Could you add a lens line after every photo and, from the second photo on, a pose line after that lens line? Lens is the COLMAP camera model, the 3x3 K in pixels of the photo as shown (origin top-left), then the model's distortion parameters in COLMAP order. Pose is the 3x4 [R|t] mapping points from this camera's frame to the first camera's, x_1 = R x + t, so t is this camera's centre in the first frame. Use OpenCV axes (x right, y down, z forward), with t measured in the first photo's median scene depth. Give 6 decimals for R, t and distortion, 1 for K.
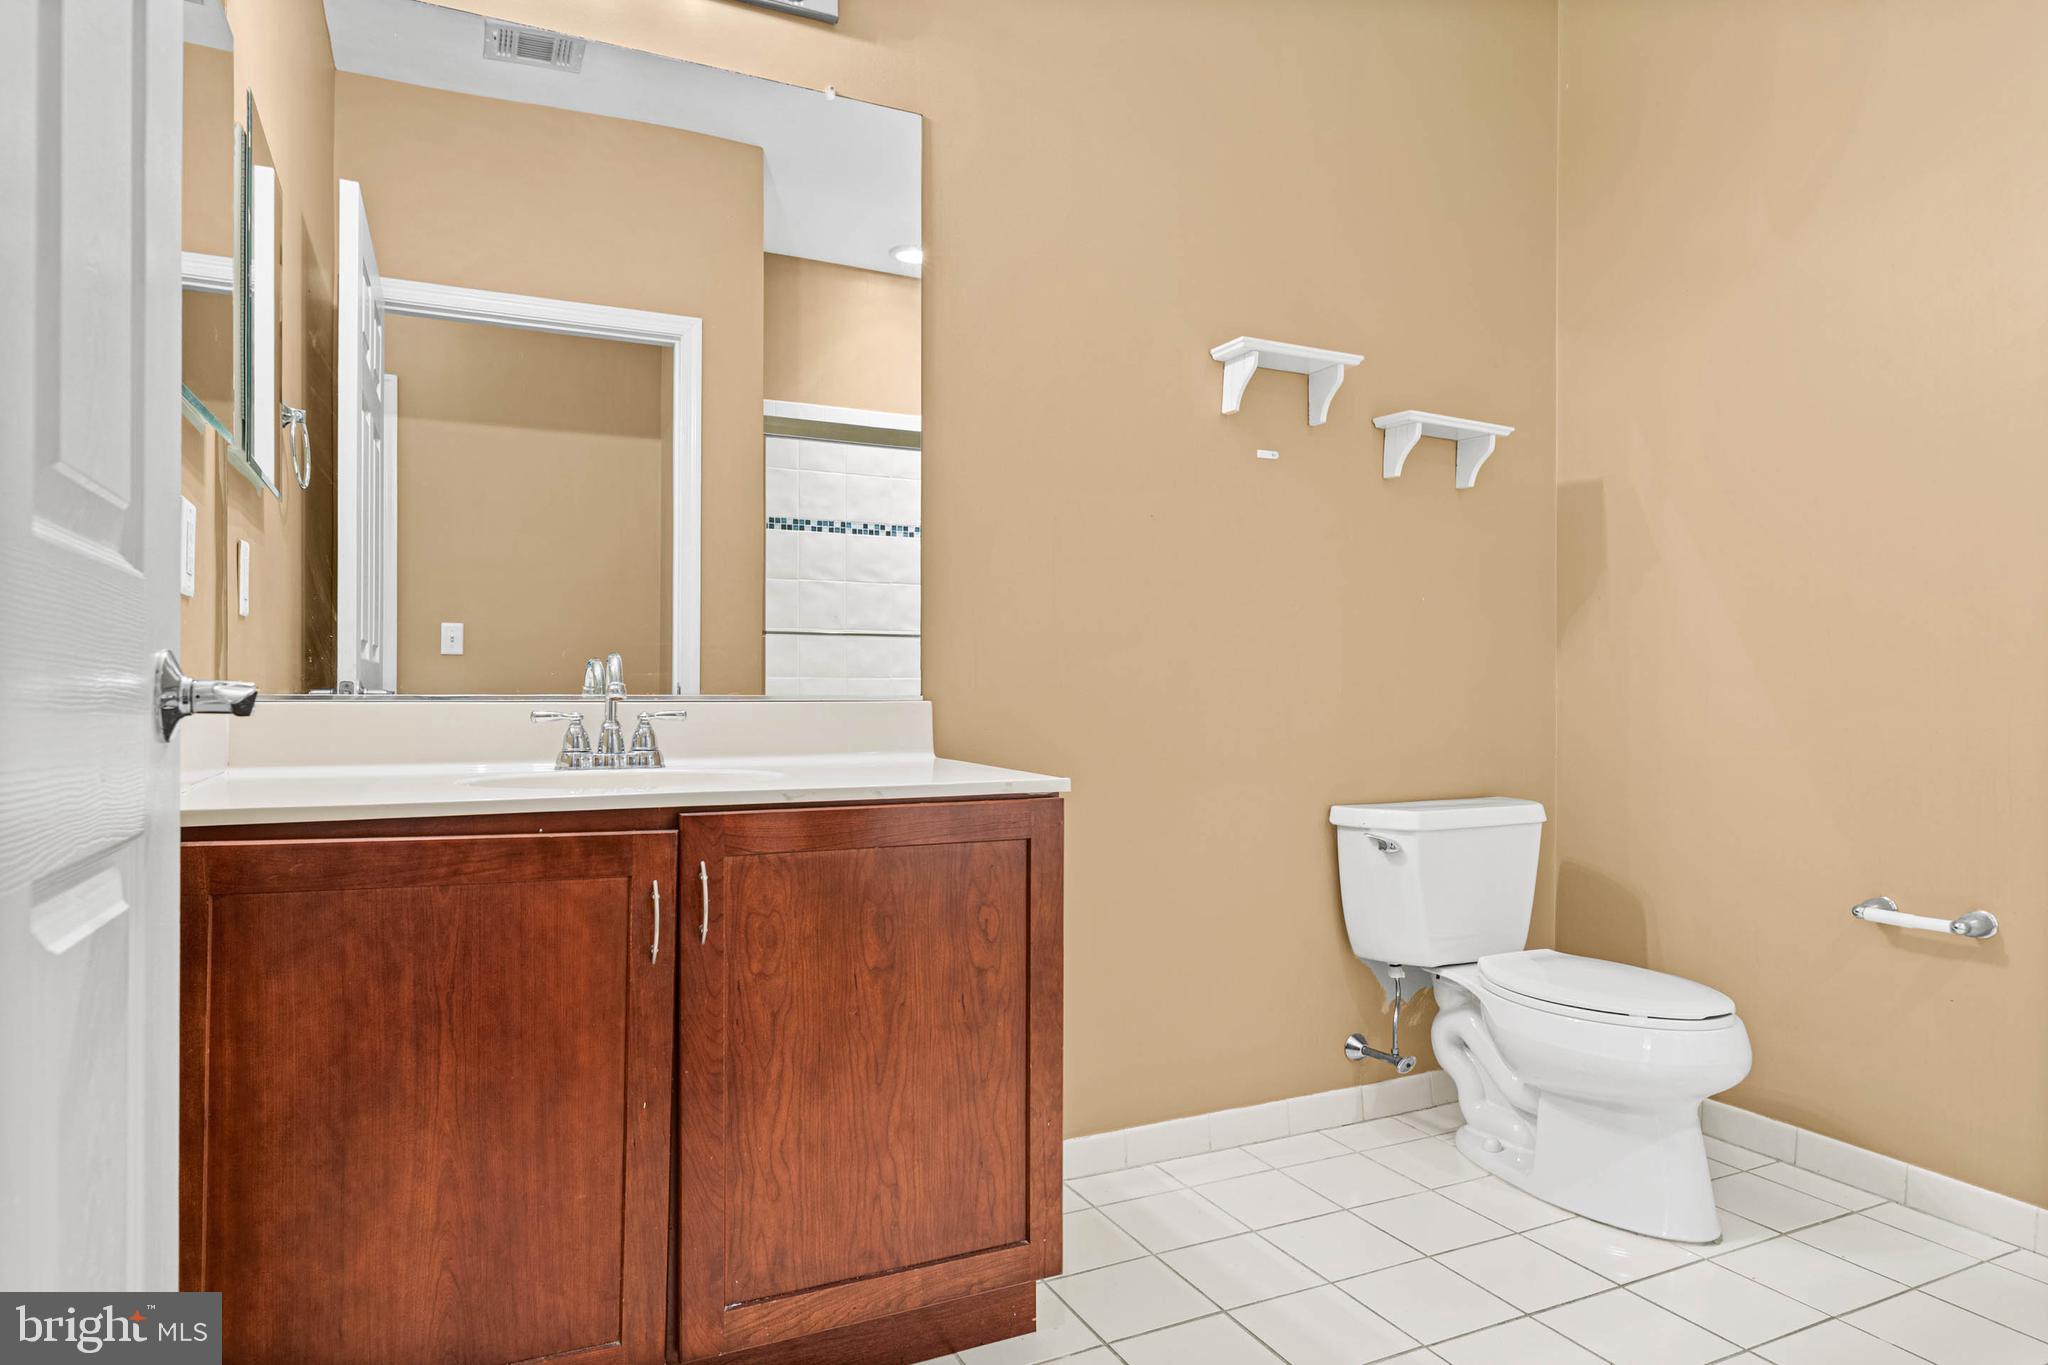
lens RADIAL K [[1181.7, 0, 1027.8], [0, 1181.7, 677.5], [0, 0, 1]] dist [0.002244, -0.001886]
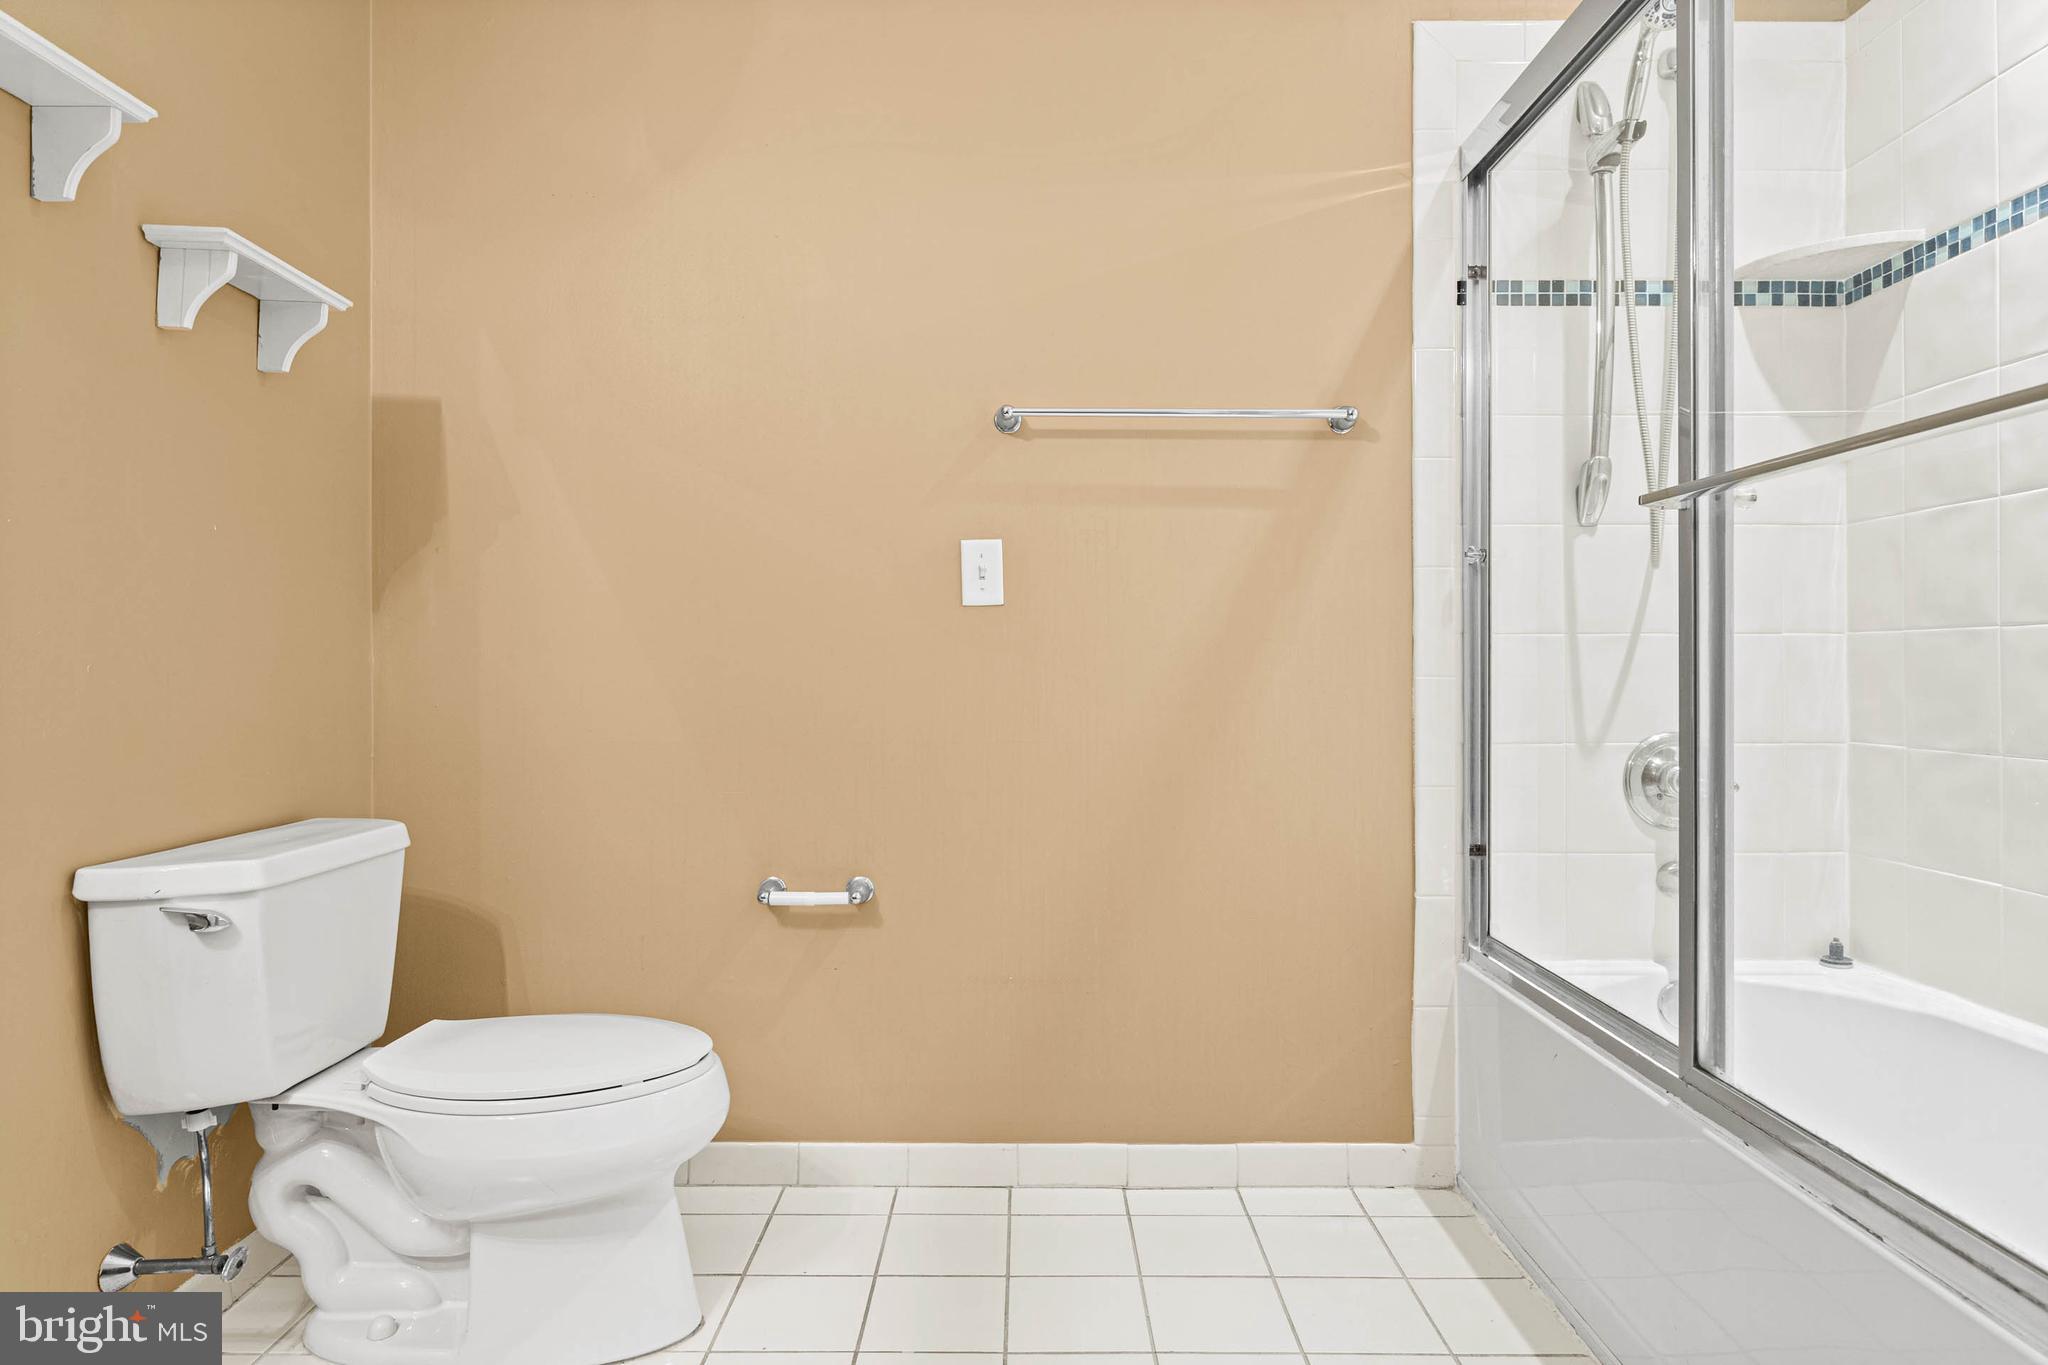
lens RADIAL K [[1197.1, 0, 1027.5], [0, 1197.1, 657.7], [0, 0, 1]] dist [-0.000545, -0.000907]
pose [[0.429790, 0.005571, 0.902912, -0.115472], [-0.007950, 0.999966, -0.002386, 0.005247], [-0.902894, -0.006153, 0.429820, 0.536780]]
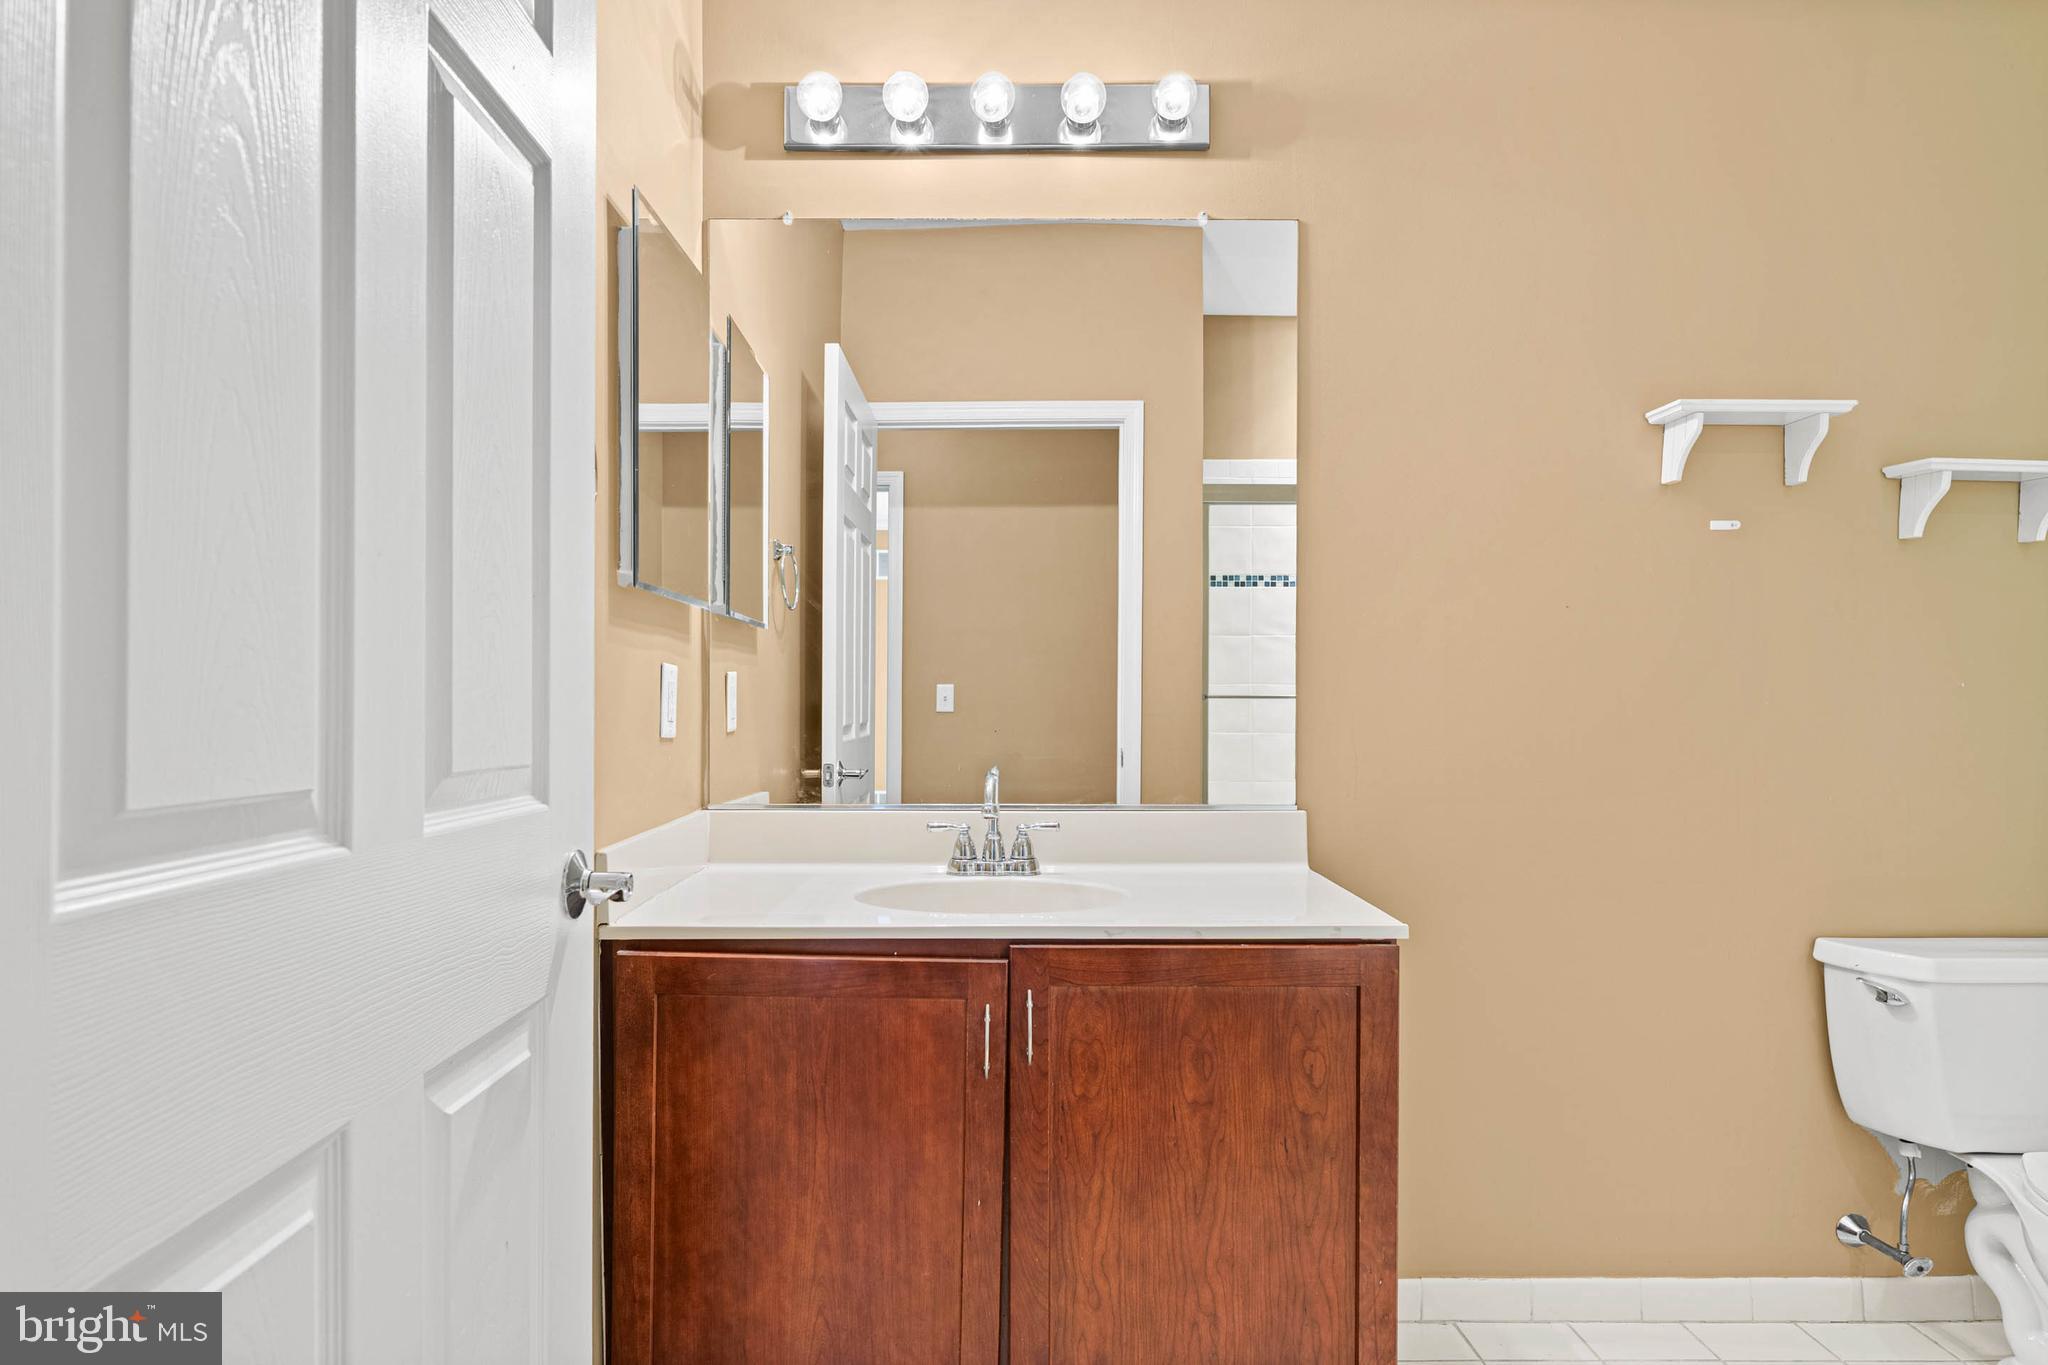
lens RADIAL K [[1186.5, 0, 1008.4], [0, 1186.5, 693.9], [0, 0, 1]] dist [0.000434, -0.001341]
pose [[0.904286, -0.002067, -0.426923, 0.159176], [0.002183, 0.999998, -0.000218, -0.106095], [0.426922, -0.000734, 0.904288, -0.010135]]
